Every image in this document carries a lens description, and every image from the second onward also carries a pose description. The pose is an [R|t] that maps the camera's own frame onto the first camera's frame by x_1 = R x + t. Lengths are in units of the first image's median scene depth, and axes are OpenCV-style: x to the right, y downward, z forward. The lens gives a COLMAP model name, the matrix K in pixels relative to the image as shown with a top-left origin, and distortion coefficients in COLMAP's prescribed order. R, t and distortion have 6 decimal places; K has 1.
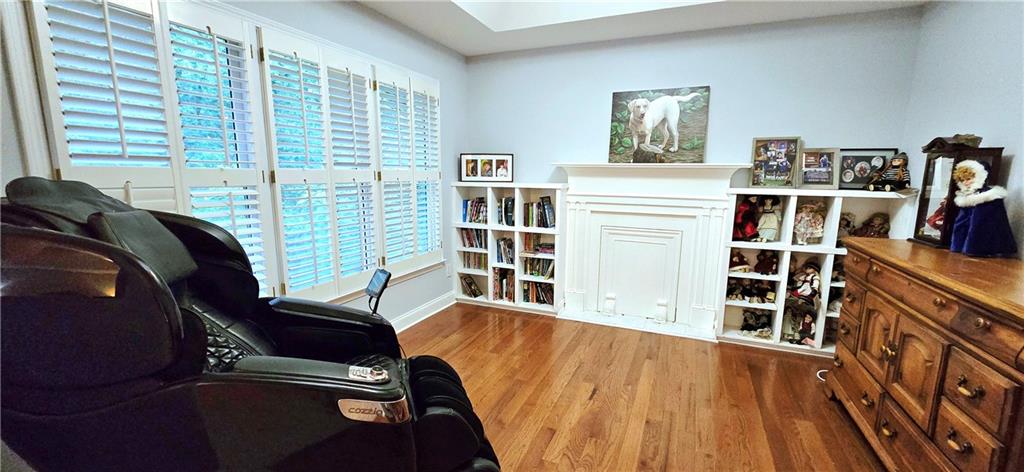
lens RADIAL K [[415.5, 0, 512.6], [0, 415.5, 238.4], [0, 0, 1]] dist [0.001374, -0.000086]
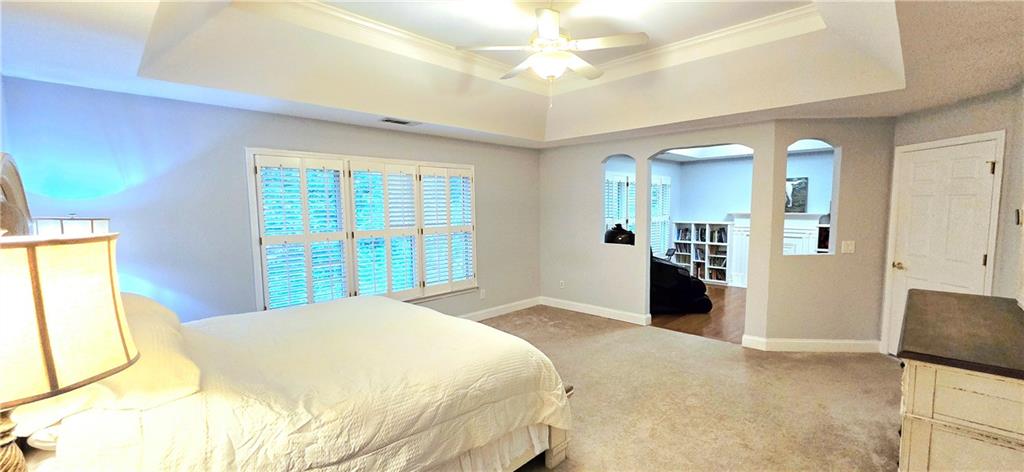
lens RADIAL K [[415.5, 0, 508.4], [0, 415.5, 241.0], [0, 0, 1]] dist [0.001374, -0.000086]
pose [[0.921708, 0.018718, -0.387434, -0.098472], [-0.049343, 0.996378, -0.069250, 0.160532], [0.384734, 0.082946, 0.919293, -1.312338]]
